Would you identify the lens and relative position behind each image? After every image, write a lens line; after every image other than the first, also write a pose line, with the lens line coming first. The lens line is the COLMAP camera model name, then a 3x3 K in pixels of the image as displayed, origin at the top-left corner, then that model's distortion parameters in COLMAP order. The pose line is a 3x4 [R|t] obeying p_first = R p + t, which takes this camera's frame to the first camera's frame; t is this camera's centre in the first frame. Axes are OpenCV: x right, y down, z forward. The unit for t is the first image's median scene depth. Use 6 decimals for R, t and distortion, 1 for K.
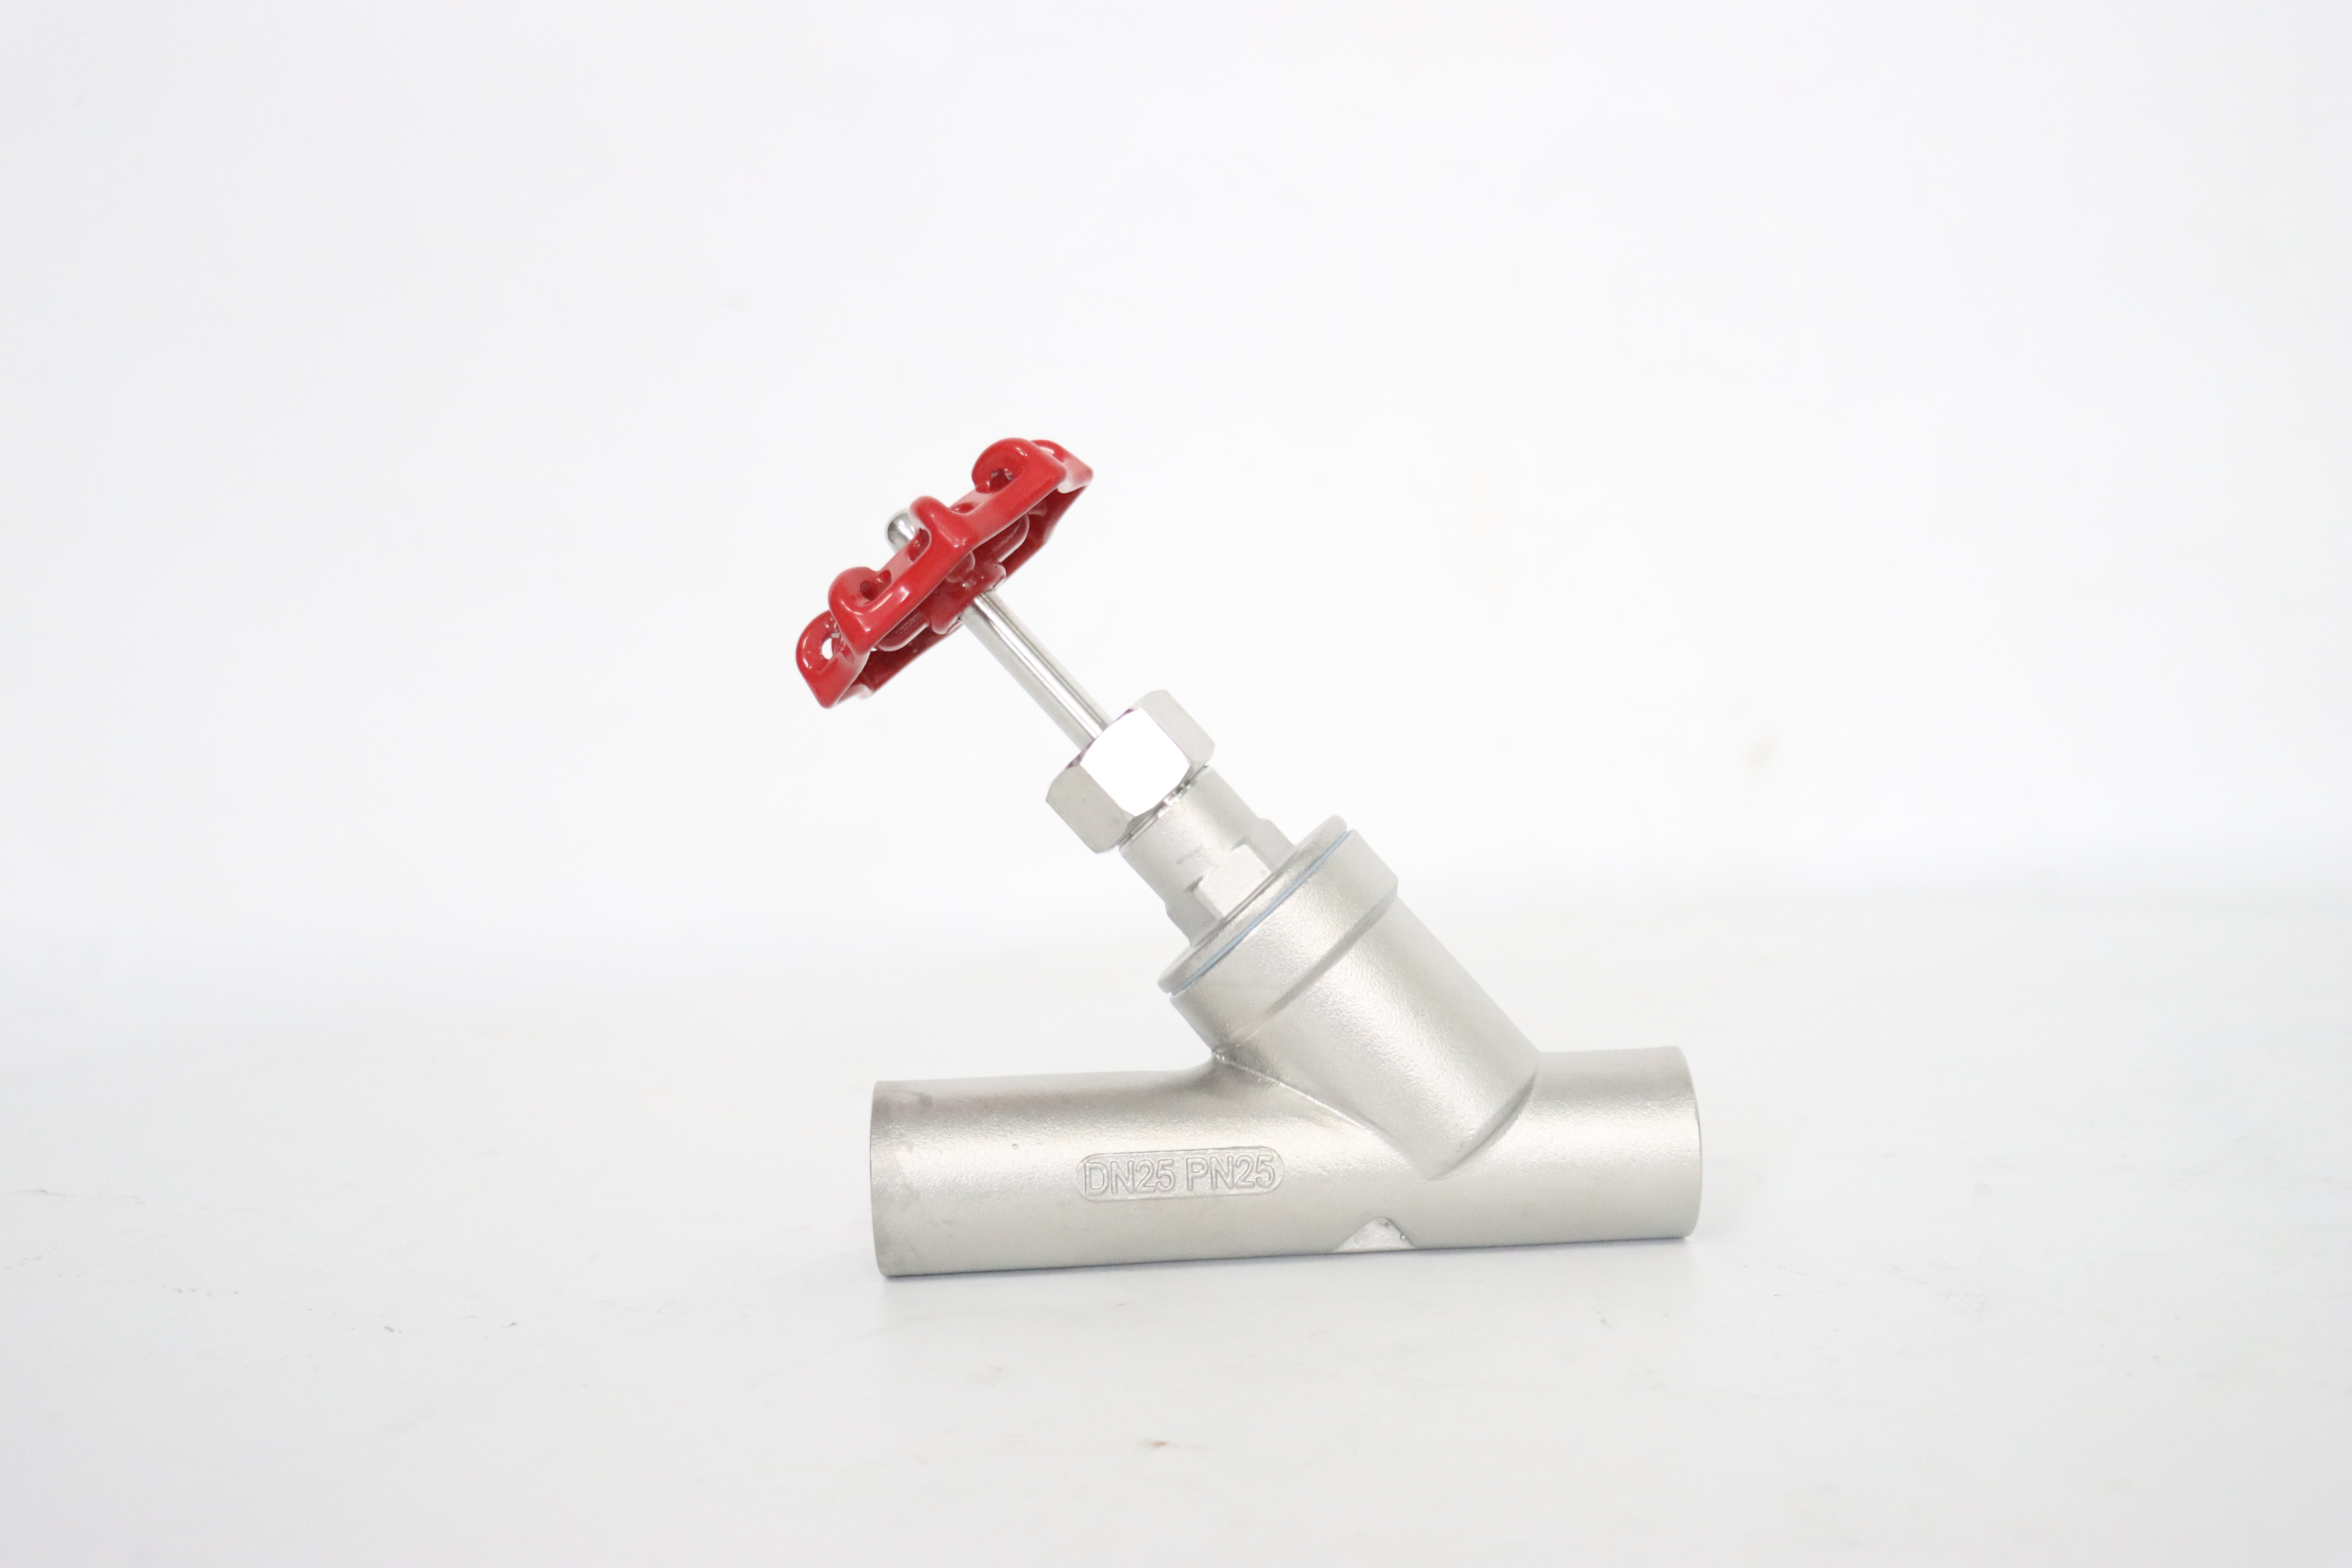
lens RADIAL K [[2804.3, 0, 1176.0], [0, 2804.3, 784.0], [0, 0, 1]] dist [0.020934, 0.037691]
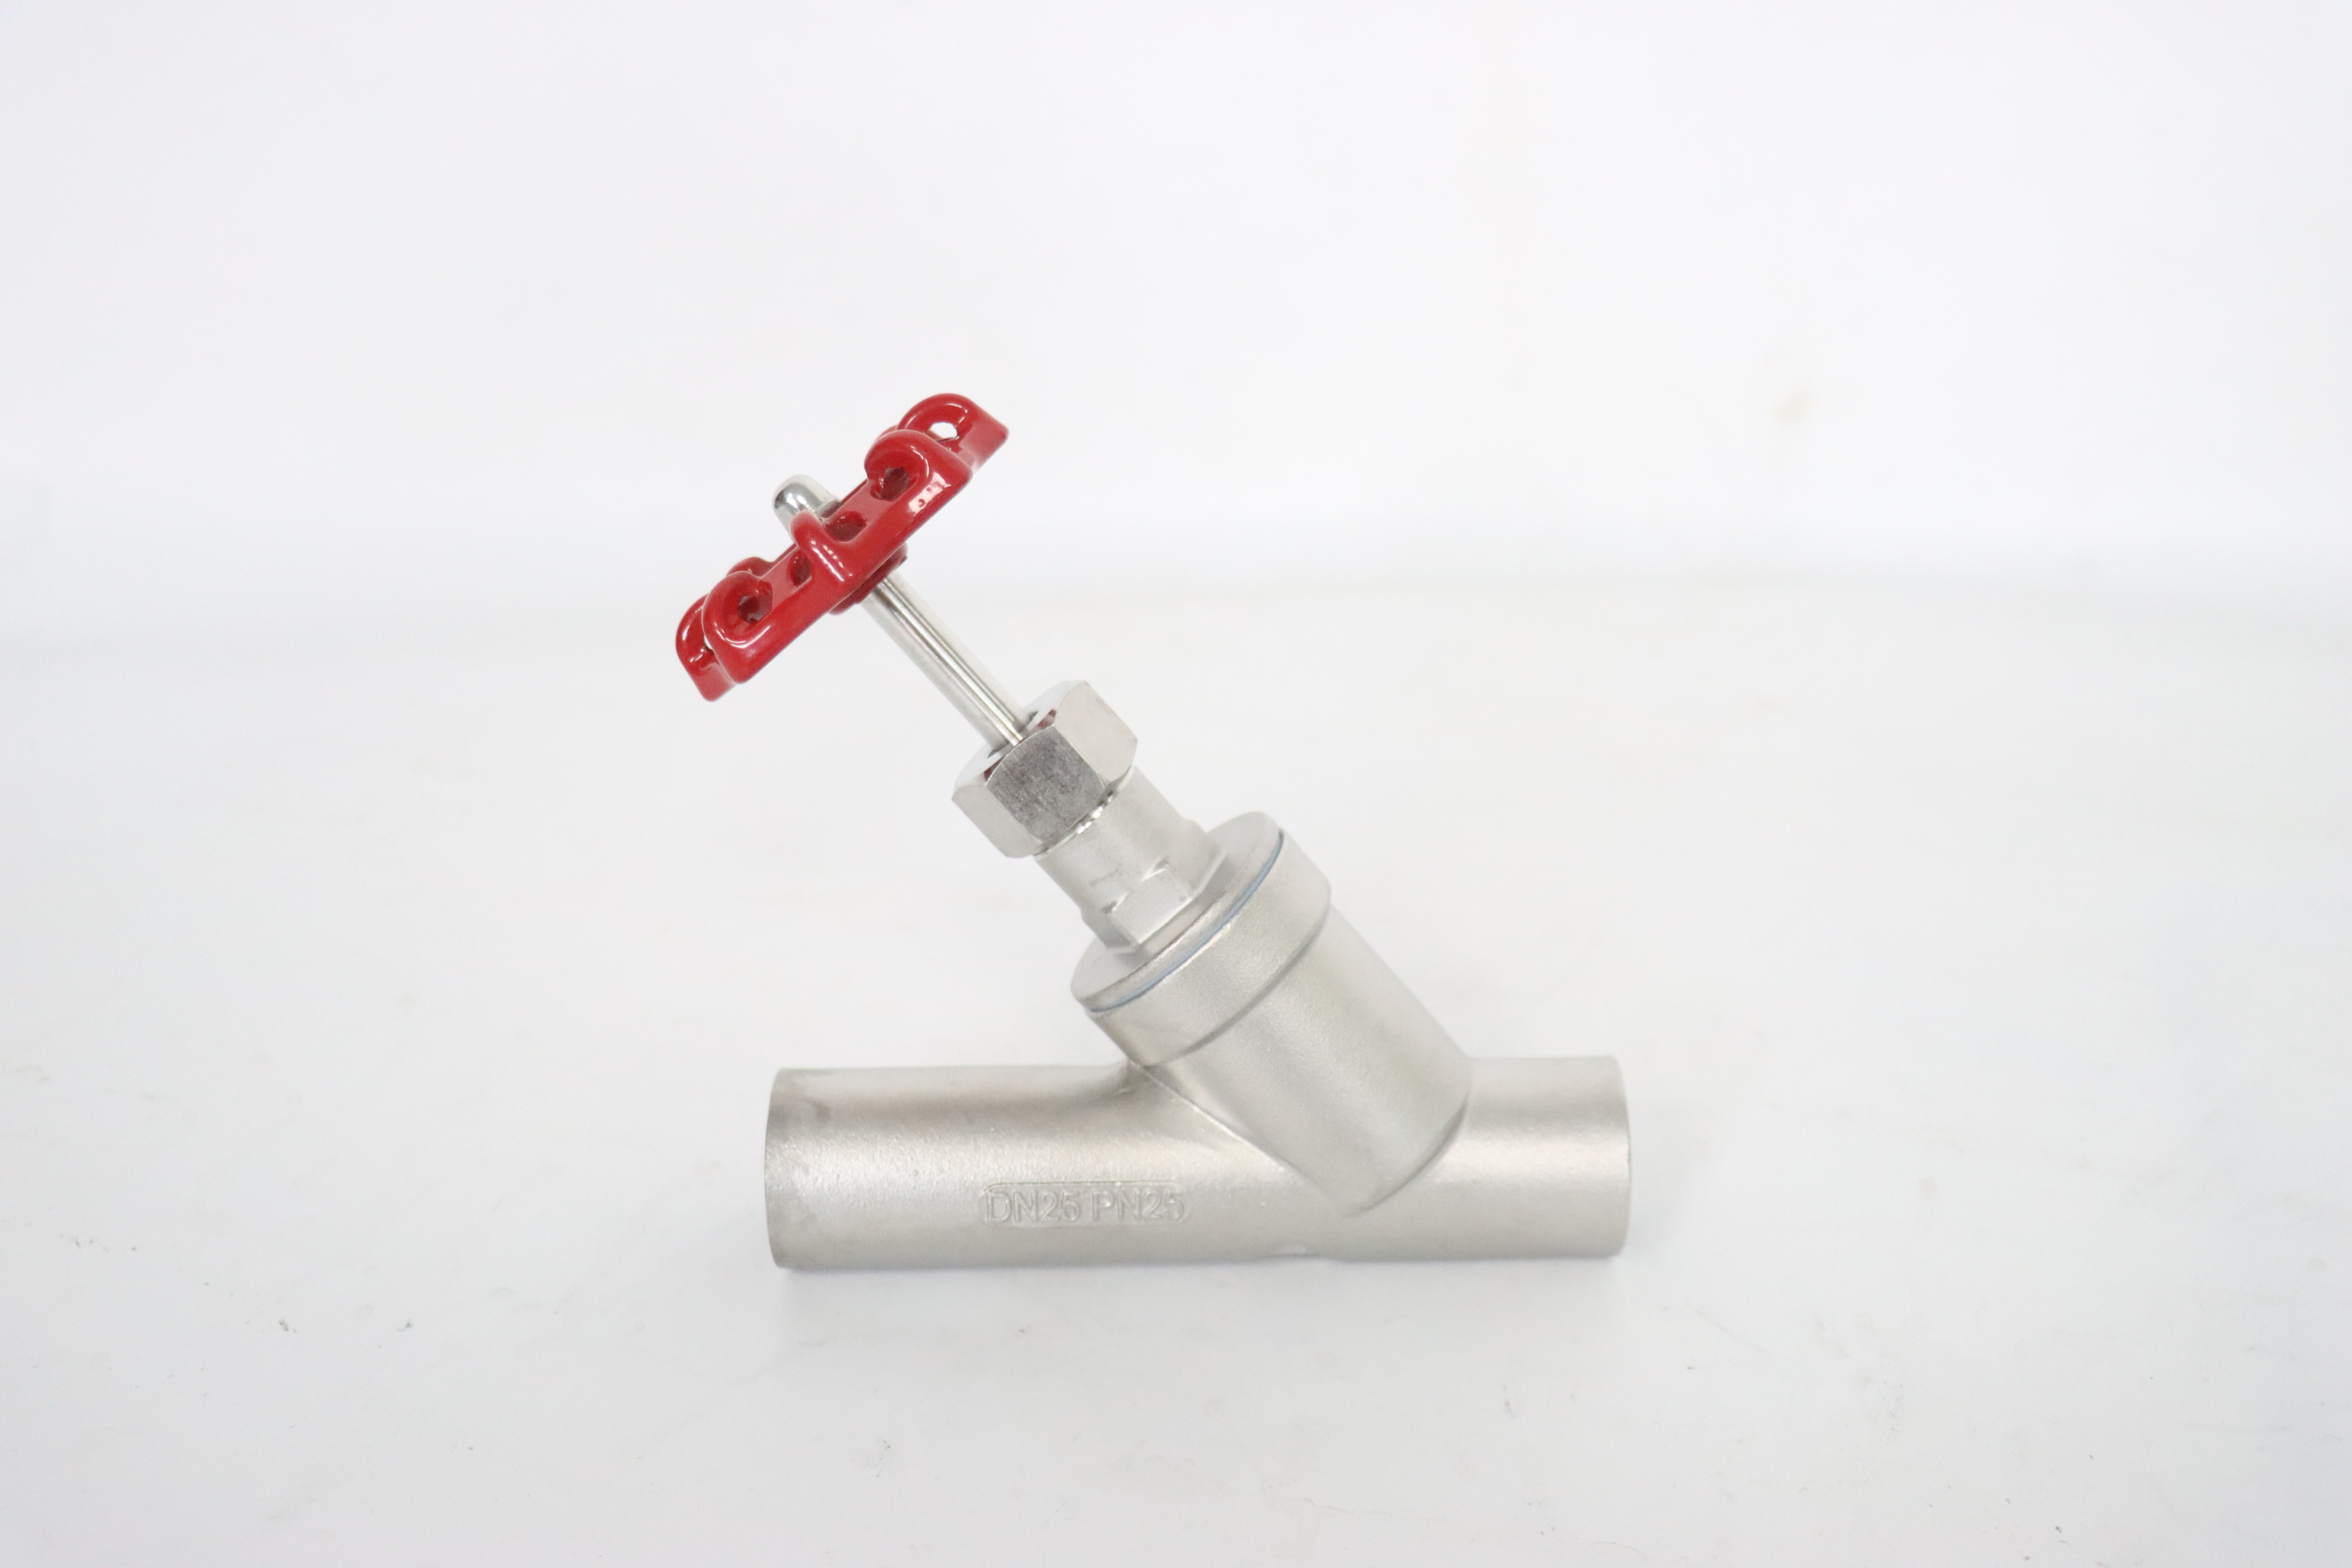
lens RADIAL K [[2833.3, 0, 1176.0], [0, 2833.3, 784.0], [0, 0, 1]] dist [-0.080040, 0.362127]
pose [[0.999312, 0.031919, -0.018890, 0.044871], [-0.023740, 0.941757, 0.335455, -0.316032], [0.028497, -0.334775, 0.941867, 0.133557]]
